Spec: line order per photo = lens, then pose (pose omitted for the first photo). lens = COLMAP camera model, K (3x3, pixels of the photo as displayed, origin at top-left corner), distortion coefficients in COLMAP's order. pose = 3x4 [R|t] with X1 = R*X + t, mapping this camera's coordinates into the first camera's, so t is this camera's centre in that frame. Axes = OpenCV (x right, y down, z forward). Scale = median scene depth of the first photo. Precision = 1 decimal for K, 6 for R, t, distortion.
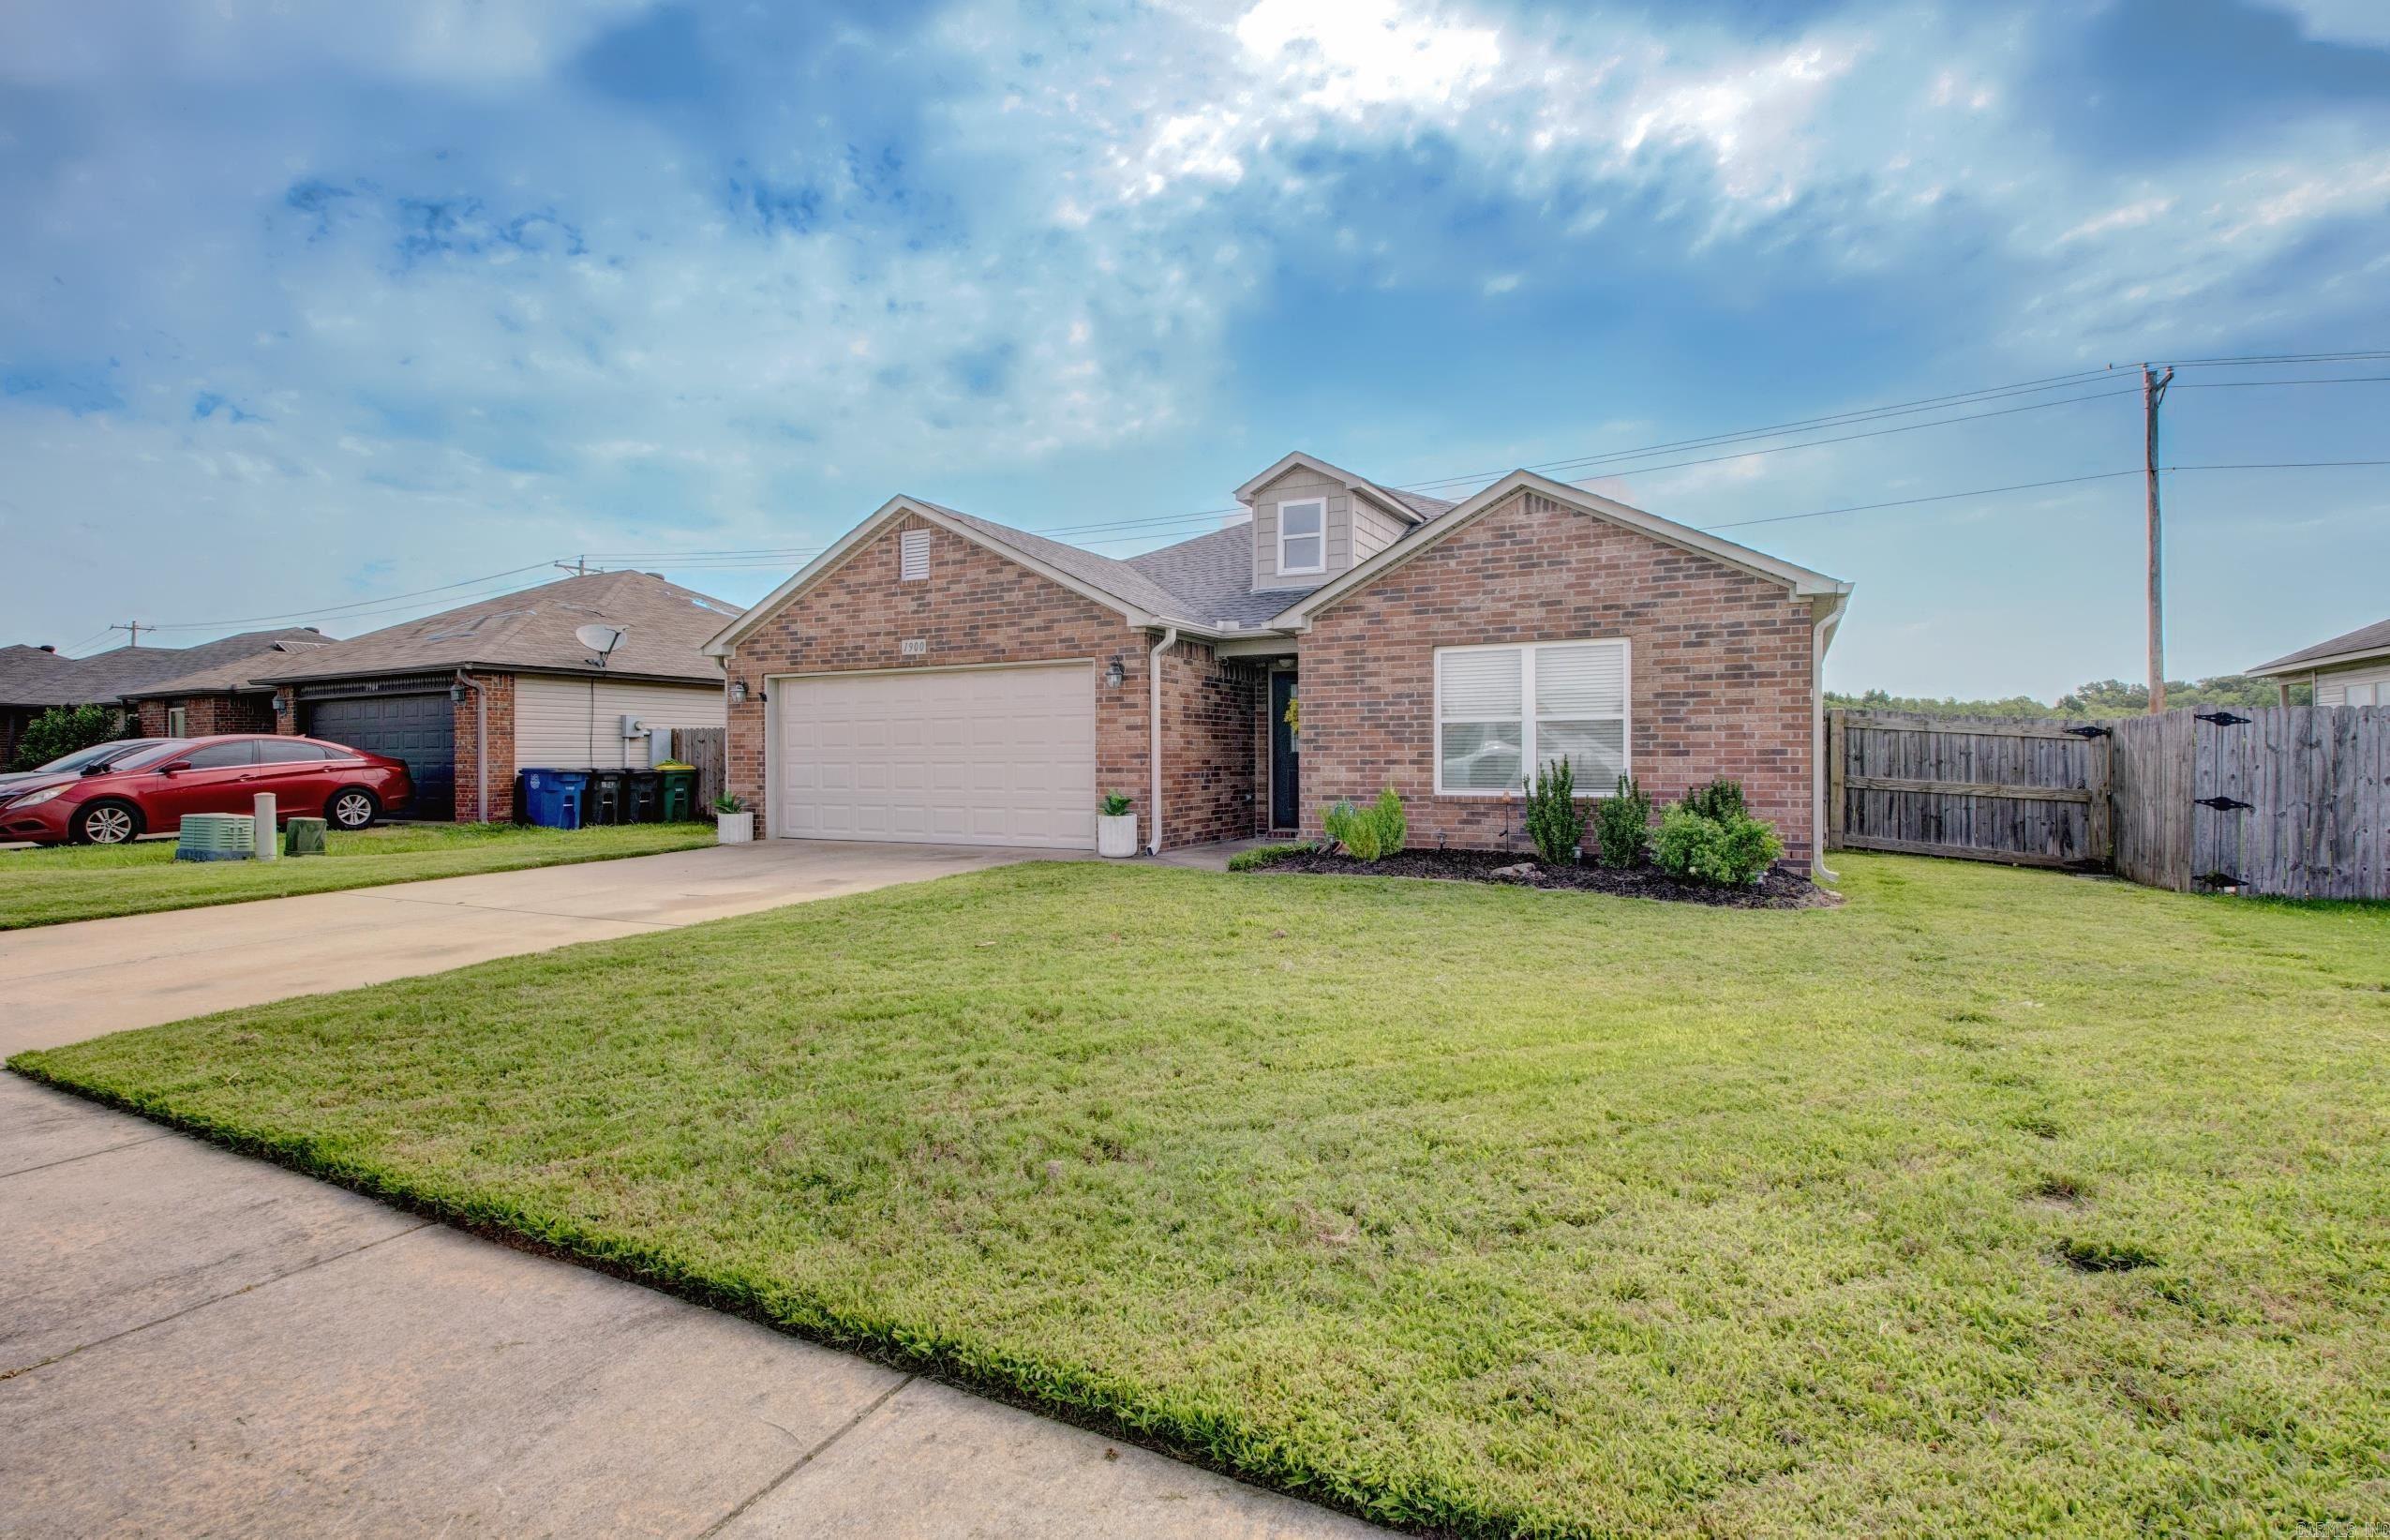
lens RADIAL K [[1116.8, 0, 1157.7], [0, 1116.8, 778.0], [0, 0, 1]] dist [-0.006687, -0.012487]
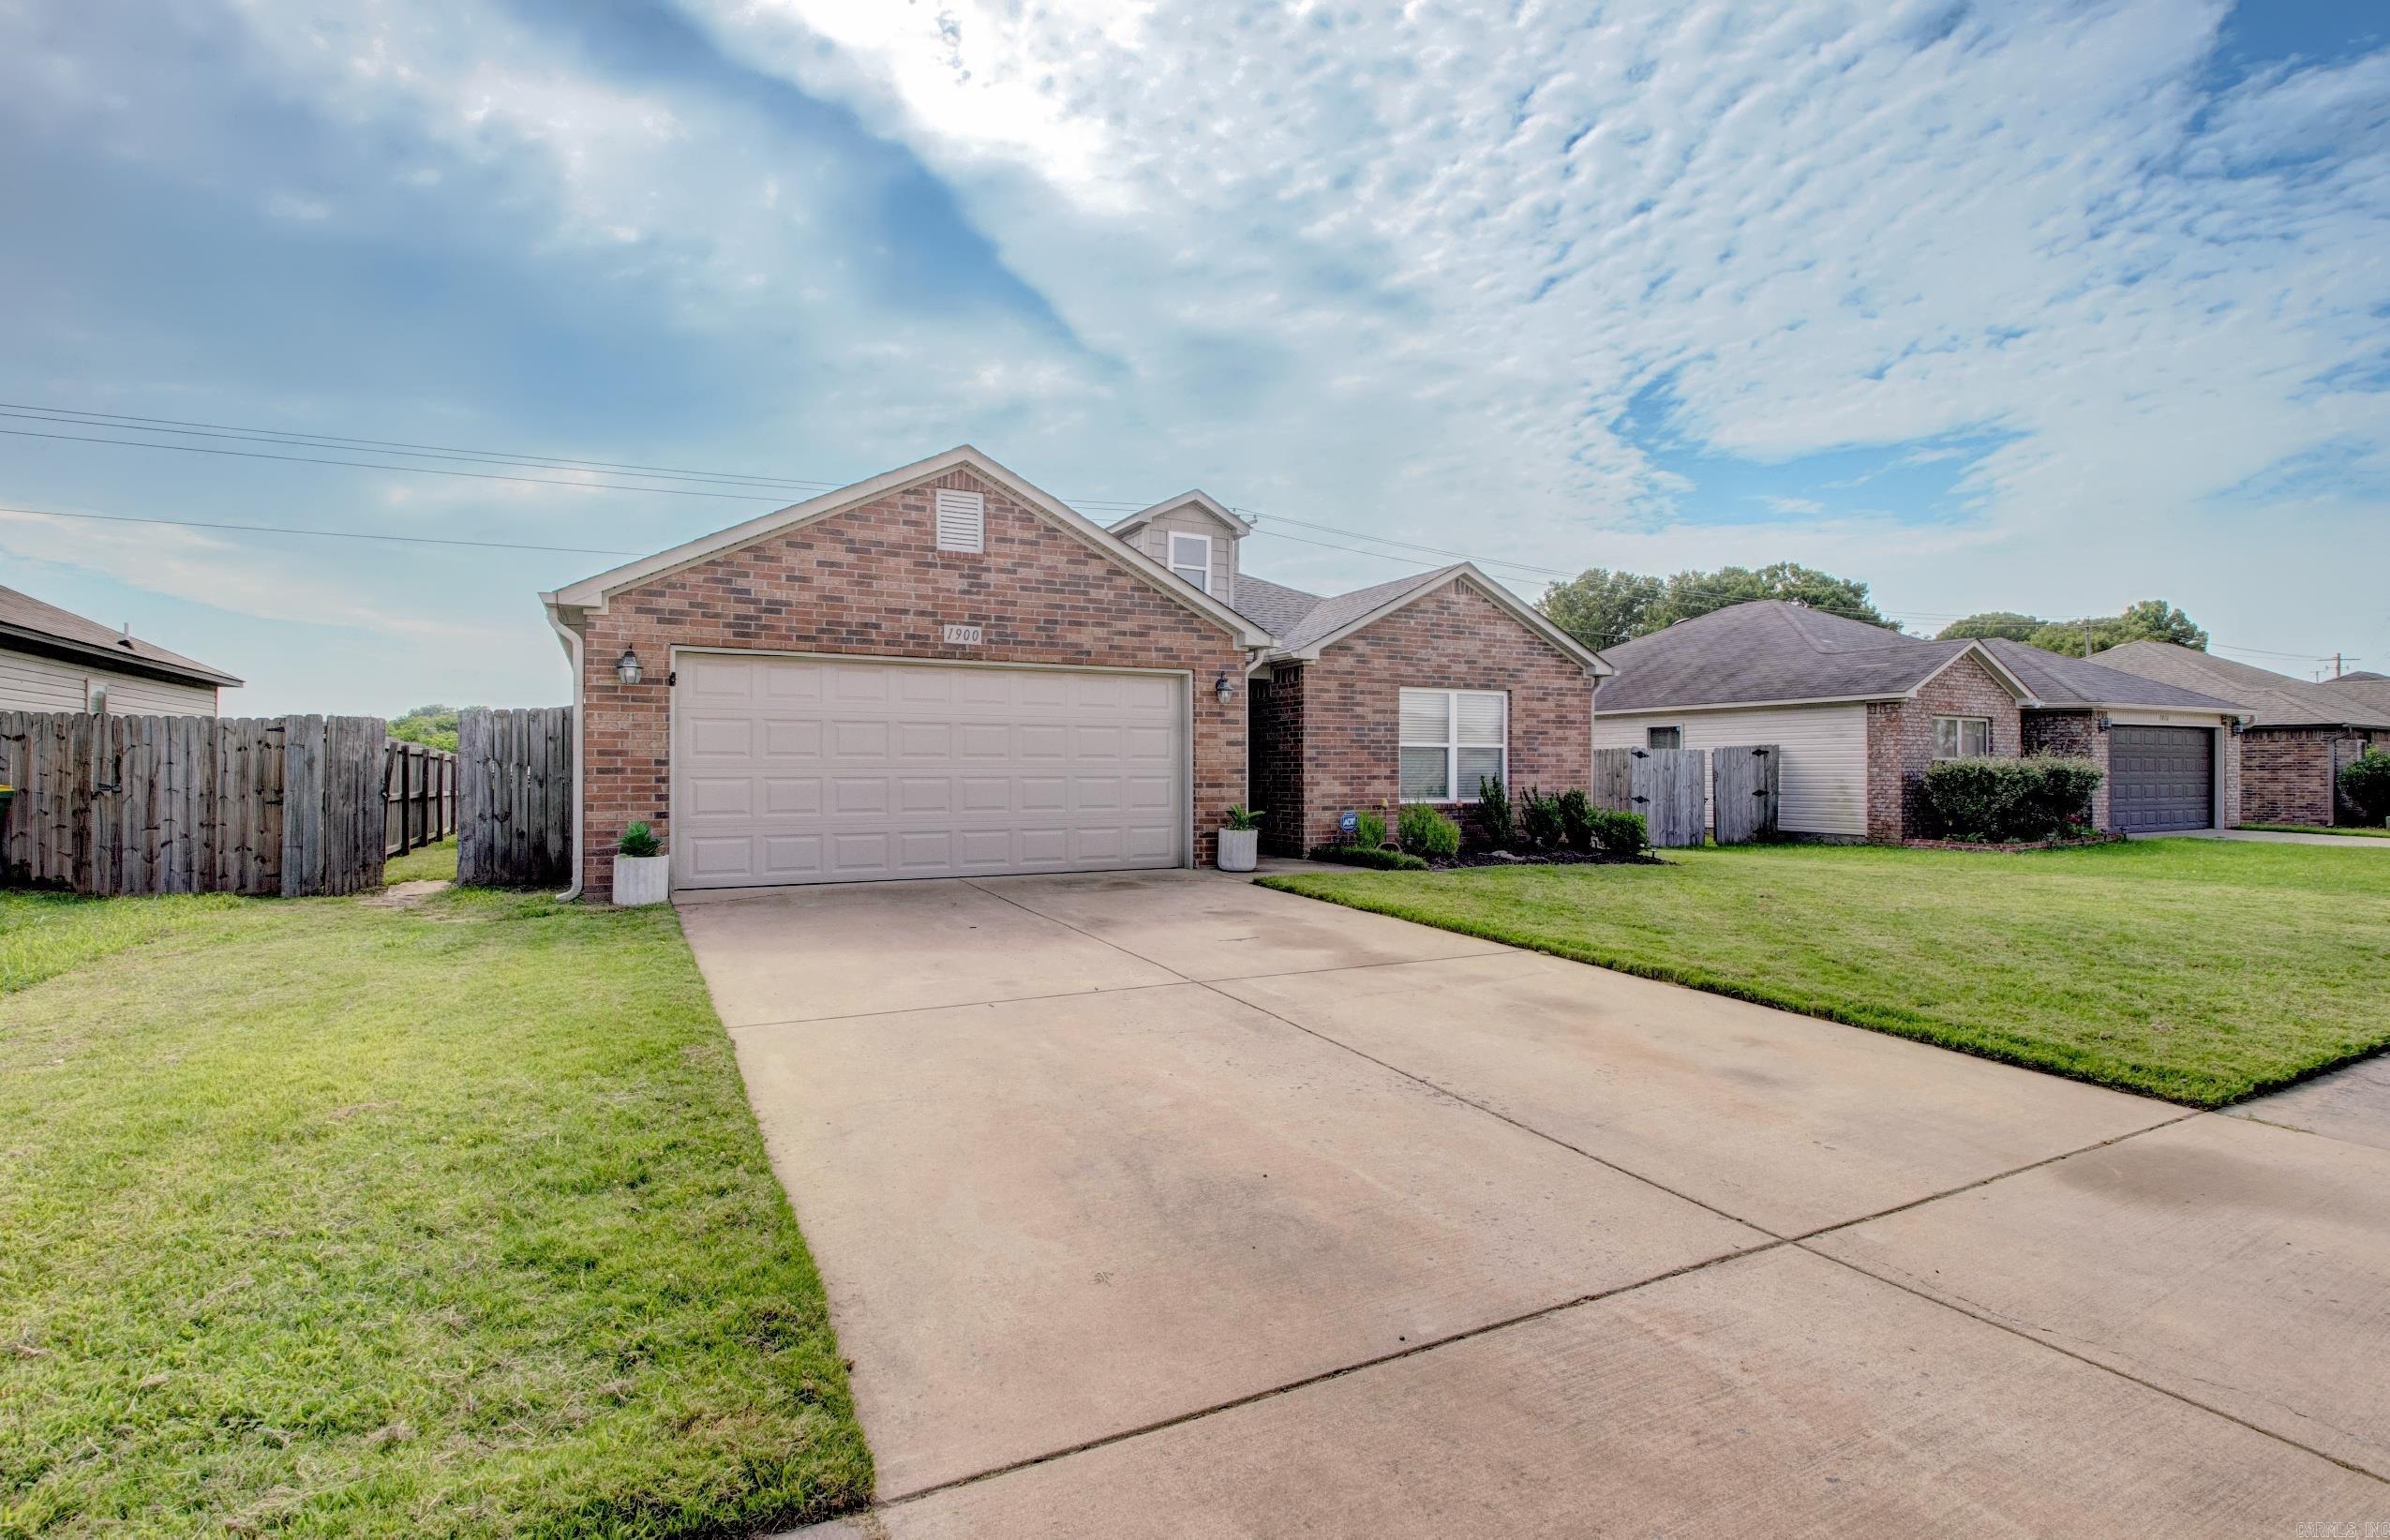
lens RADIAL K [[1116.8, 0, 1147.0], [0, 1116.8, 765.2], [0, 0, 1]] dist [-0.006687, -0.012487]
pose [[0.582065, 0.008297, 0.813100, -0.885253], [0.008769, 0.999826, -0.016480, -0.009432], [-0.813095, 0.016723, 0.581891, 0.469406]]
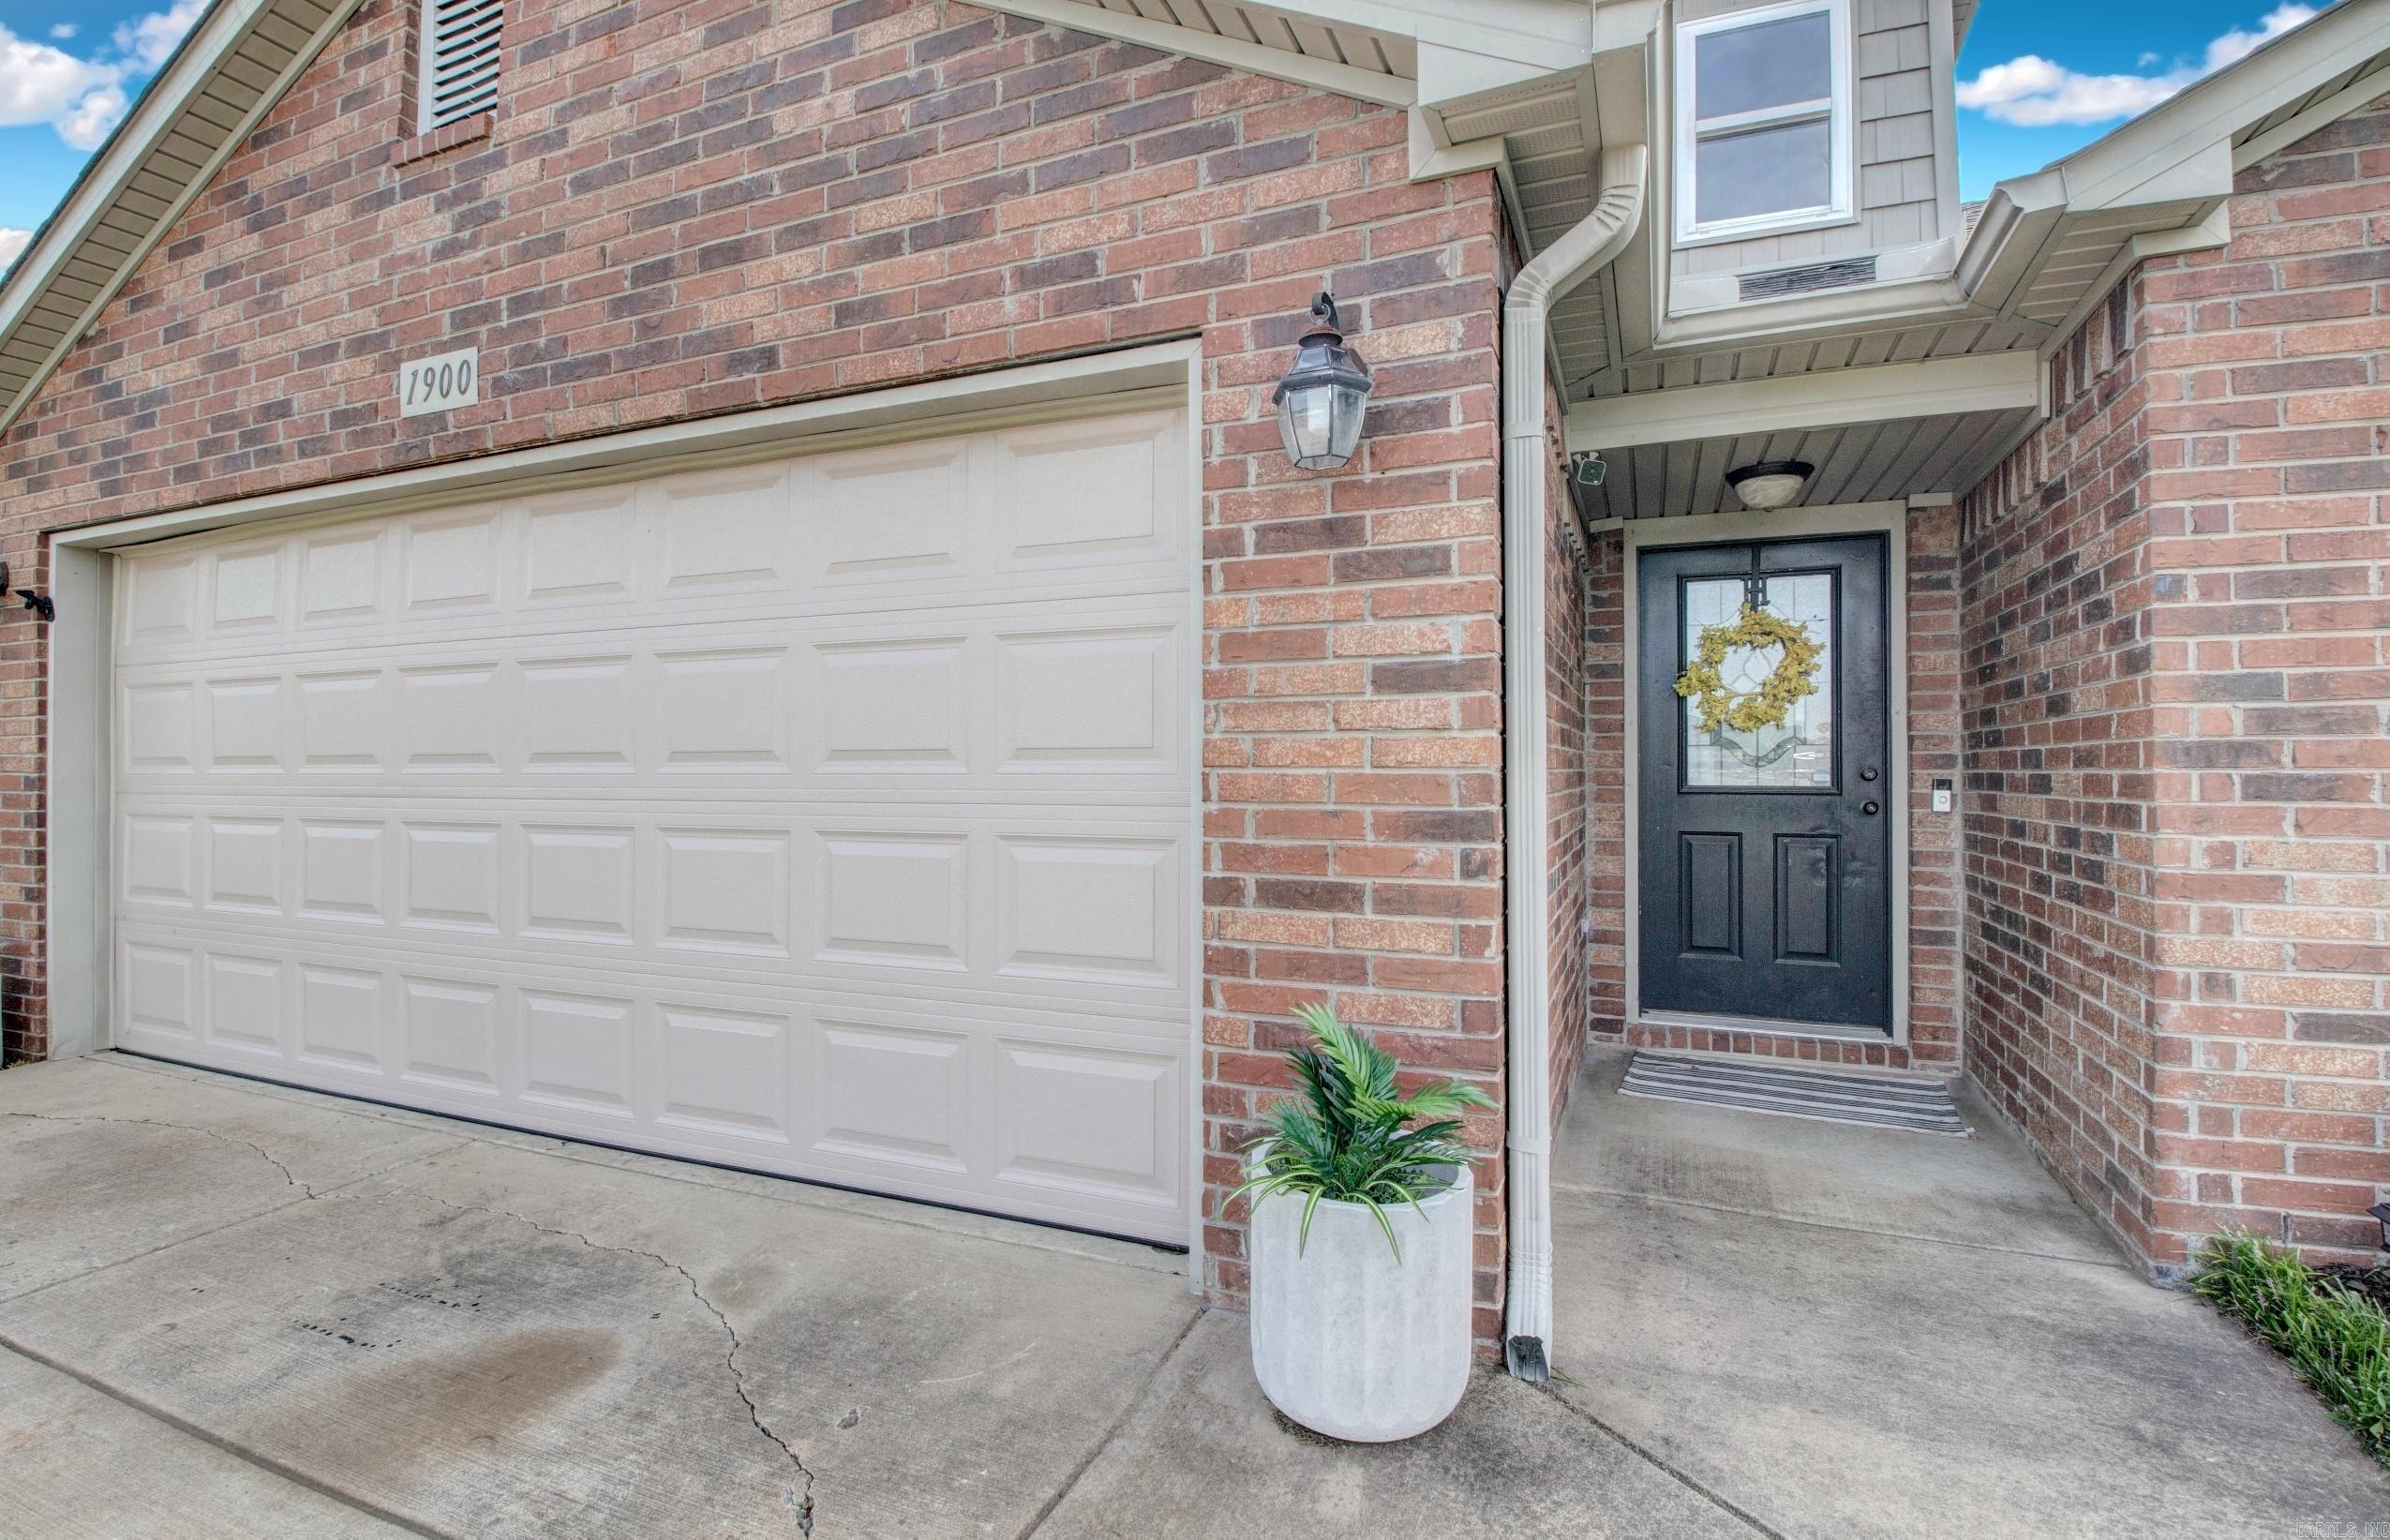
lens RADIAL K [[1116.8, 0, 1192.8], [0, 1116.8, 775.2], [0, 0, 1]] dist [-0.006687, -0.012487]
pose [[0.994389, 0.004378, 0.105696, -0.079325], [-0.002377, 0.999816, -0.019049, -0.024542], [-0.105760, 0.018691, 0.994216, 0.808058]]
